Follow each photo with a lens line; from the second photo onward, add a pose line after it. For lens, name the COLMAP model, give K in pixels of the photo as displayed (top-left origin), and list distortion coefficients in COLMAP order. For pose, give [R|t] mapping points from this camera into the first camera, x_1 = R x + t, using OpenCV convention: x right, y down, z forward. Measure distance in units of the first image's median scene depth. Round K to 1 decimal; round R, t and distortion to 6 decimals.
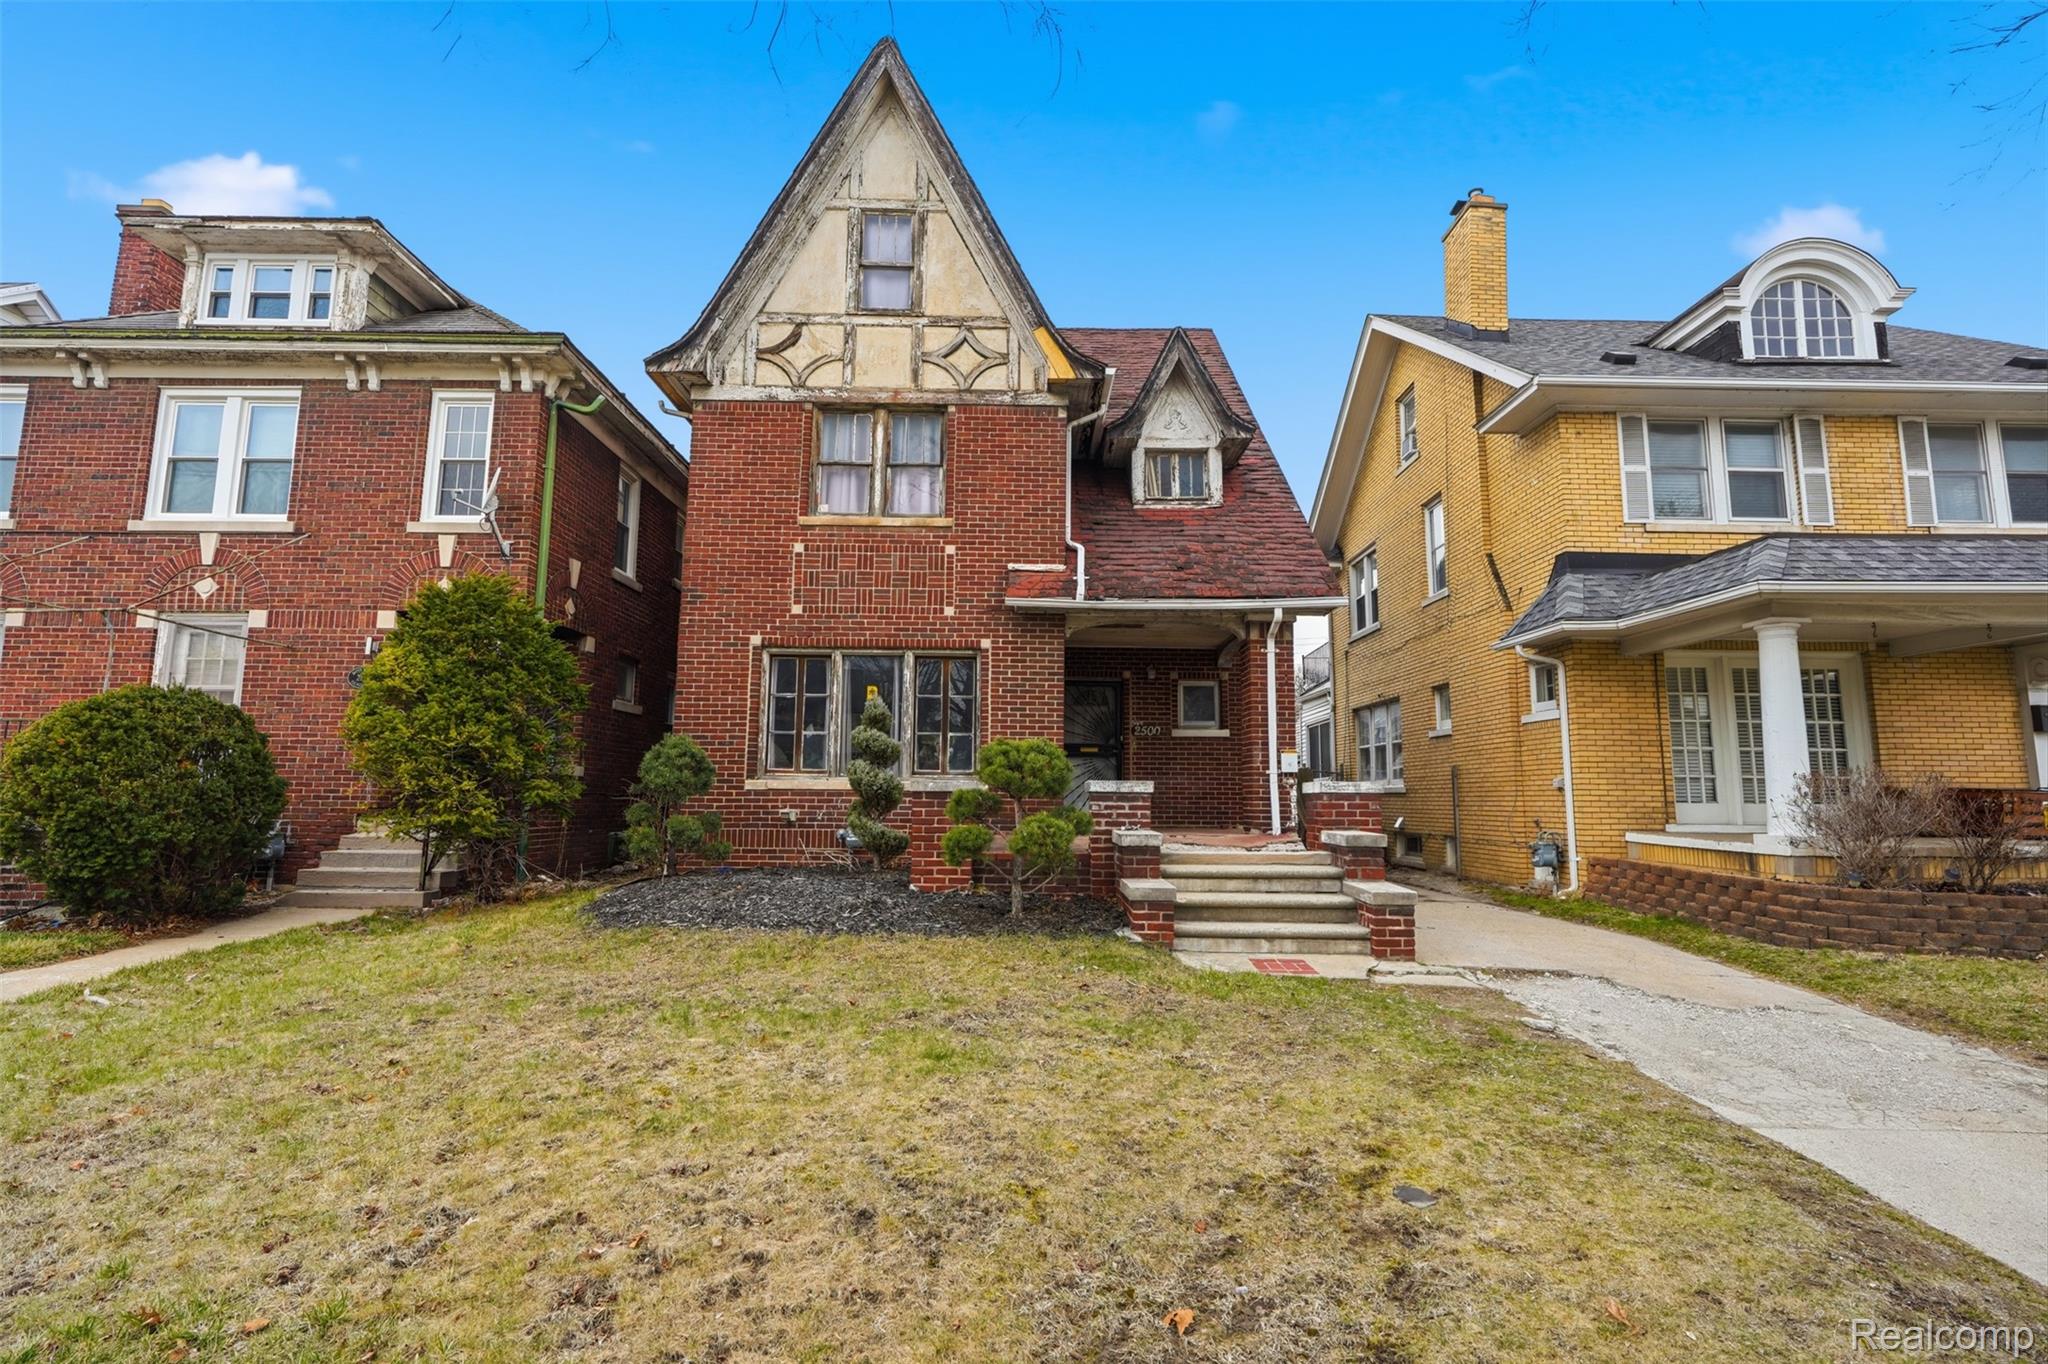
lens RADIAL K [[929.1, 0, 1018.8], [0, 929.1, 682.7], [0, 0, 1]] dist [-0.004435, 0.002114]
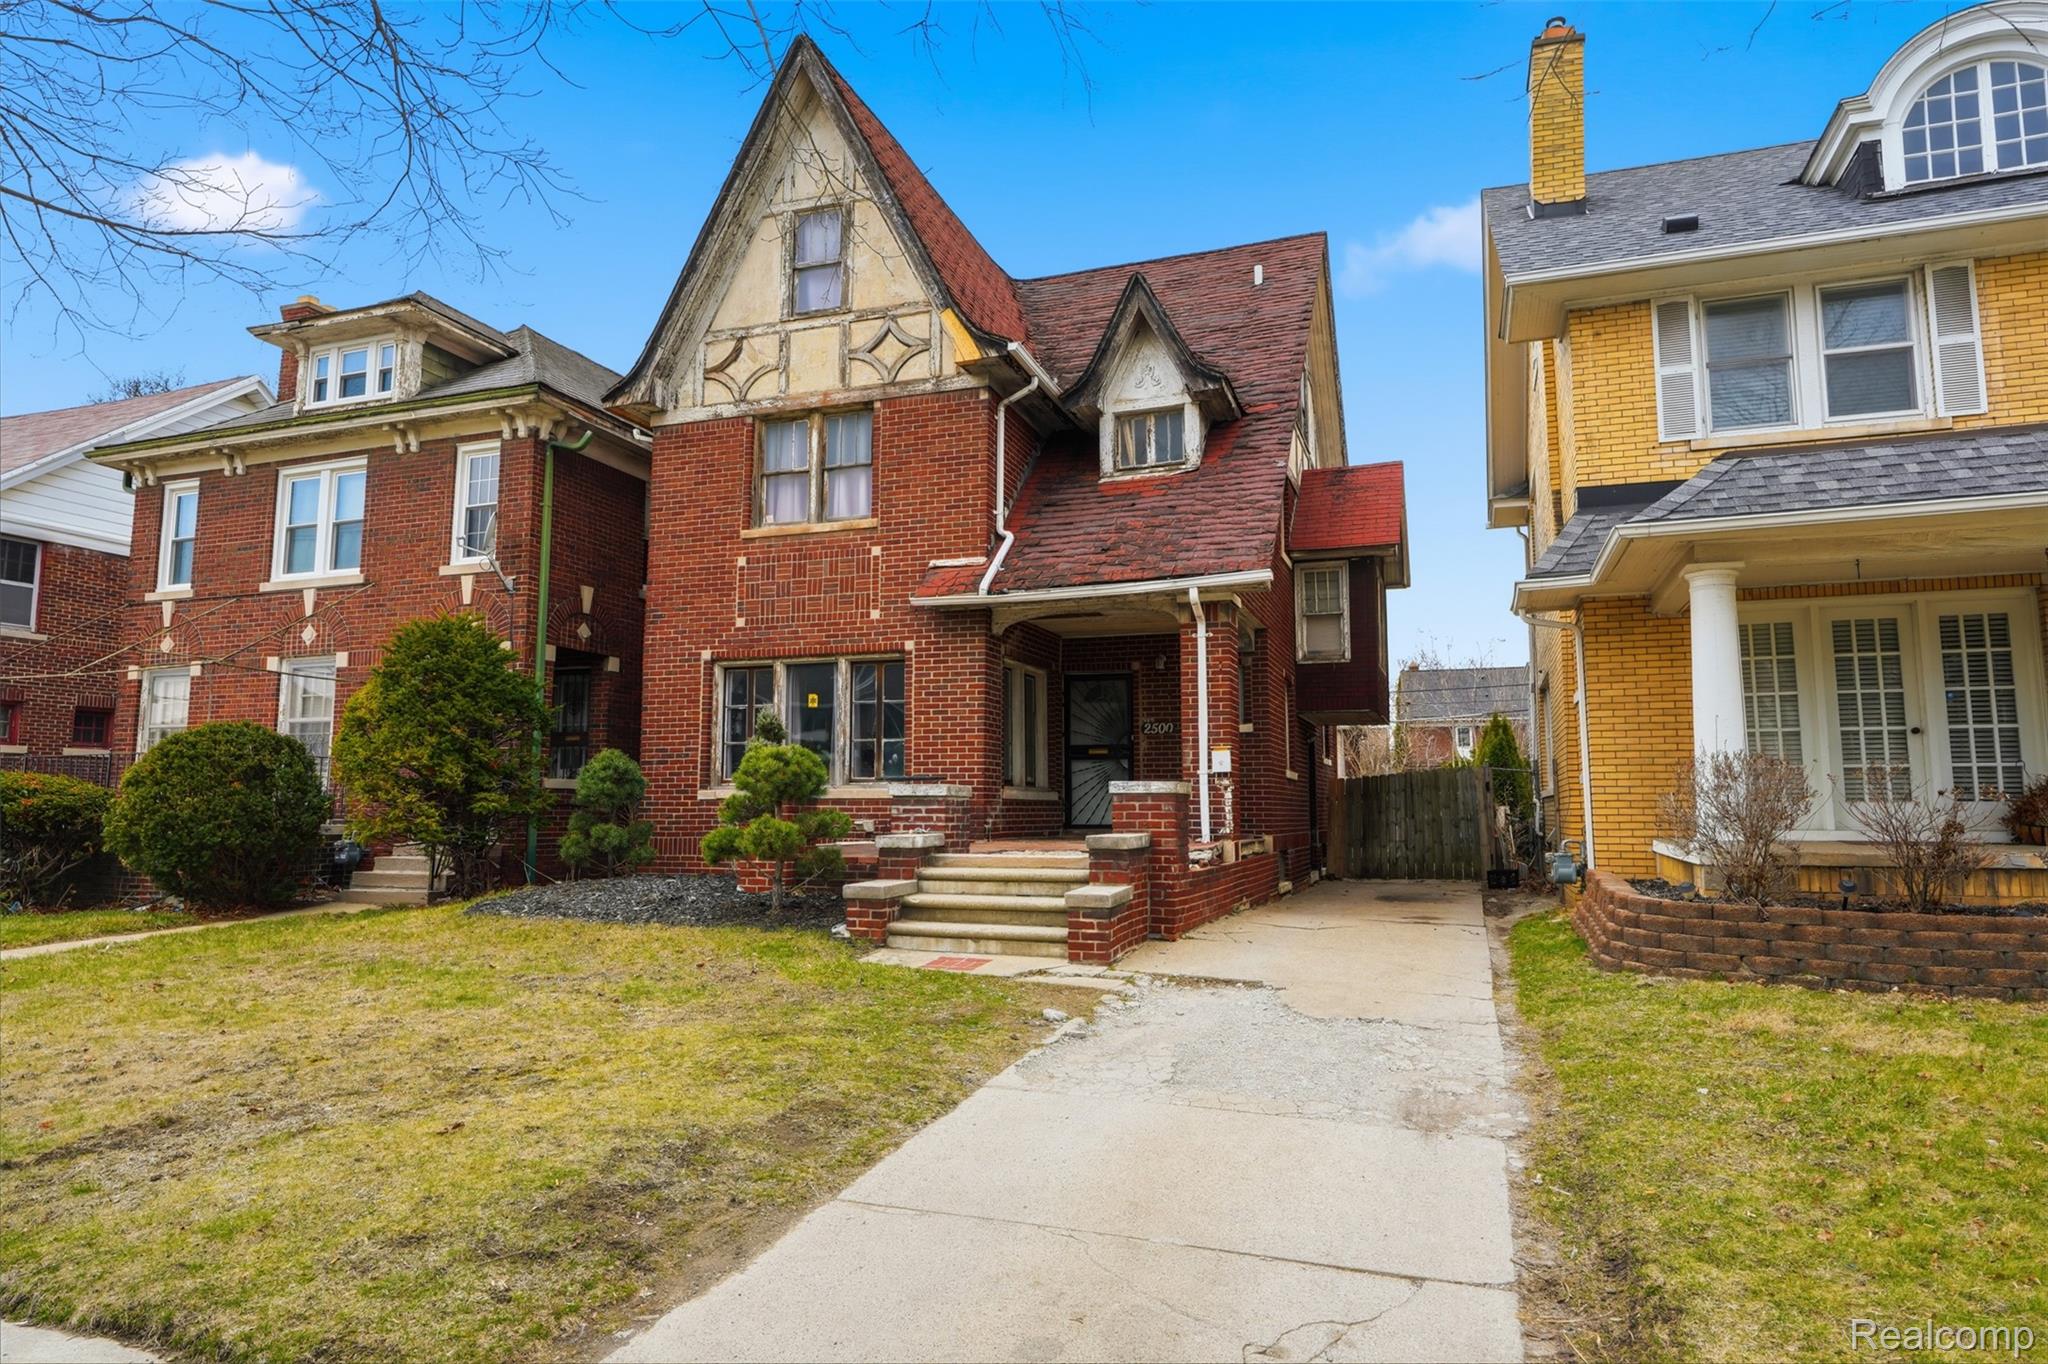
lens RADIAL K [[1163.9, 0, 1029.5], [0, 1163.9, 682.1], [0, 0, 1]] dist [0.006565, -0.003071]
pose [[0.942300, -0.046270, -0.331556, 0.472487], [0.049456, 0.998776, 0.001173, 0.000498], [0.331096, -0.017503, 0.943435, -0.099365]]
